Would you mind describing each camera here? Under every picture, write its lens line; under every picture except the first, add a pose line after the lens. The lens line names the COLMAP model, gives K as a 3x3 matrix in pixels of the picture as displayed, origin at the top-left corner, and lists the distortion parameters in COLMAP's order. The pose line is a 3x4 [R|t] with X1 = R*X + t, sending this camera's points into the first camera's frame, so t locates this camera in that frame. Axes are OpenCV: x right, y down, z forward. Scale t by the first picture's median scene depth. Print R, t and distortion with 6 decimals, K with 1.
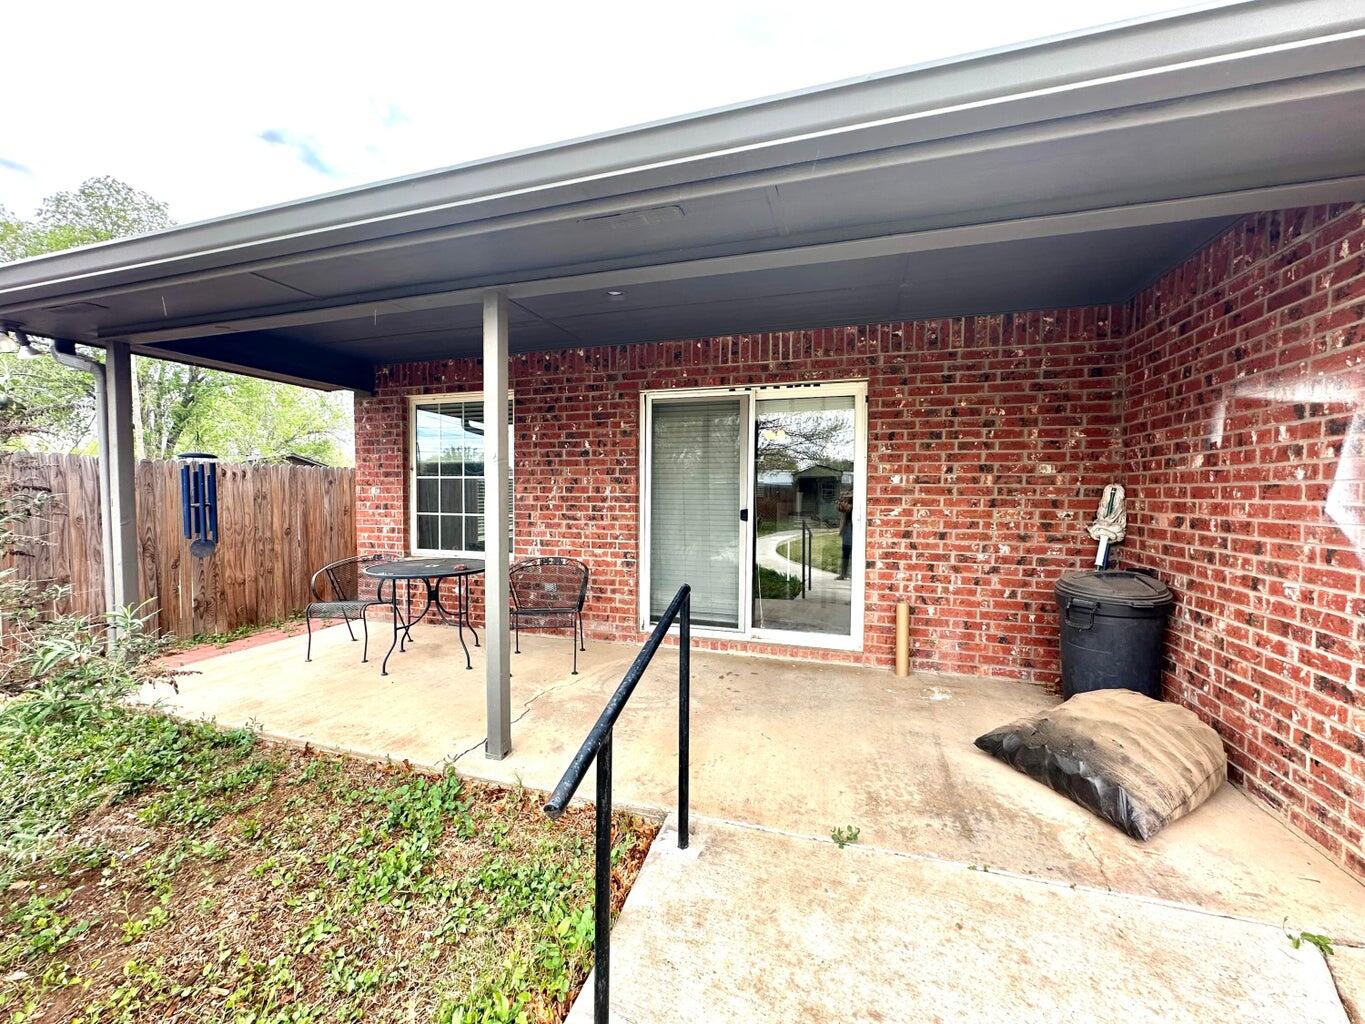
lens RADIAL K [[545.8, 0, 684.1], [0, 545.8, 517.3], [0, 0, 1]] dist [-0.000439, -0.000115]
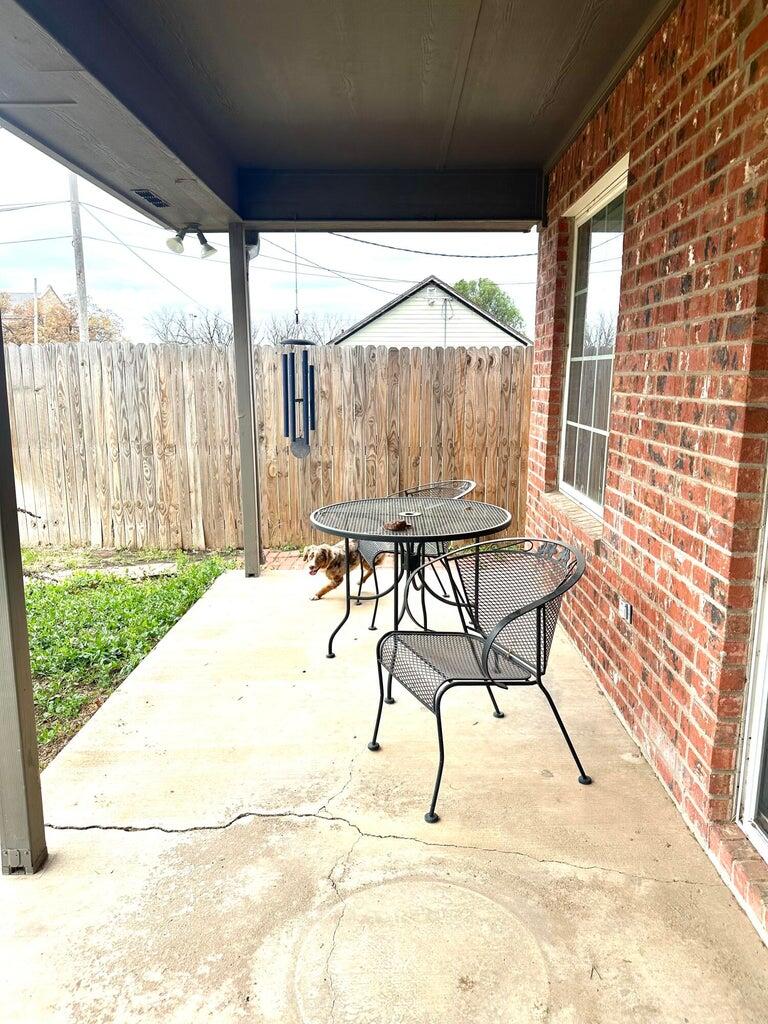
lens RADIAL K [[712.5, 0, 384.0], [0, 712.5, 512.0], [0, 0, 1]] dist [0.099031, -0.115707]
pose [[0.280633, 0.178258, -0.943117, 0.221831], [-0.046556, 0.983974, 0.172127, -0.038099], [0.958685, -0.004397, 0.284435, 0.621930]]
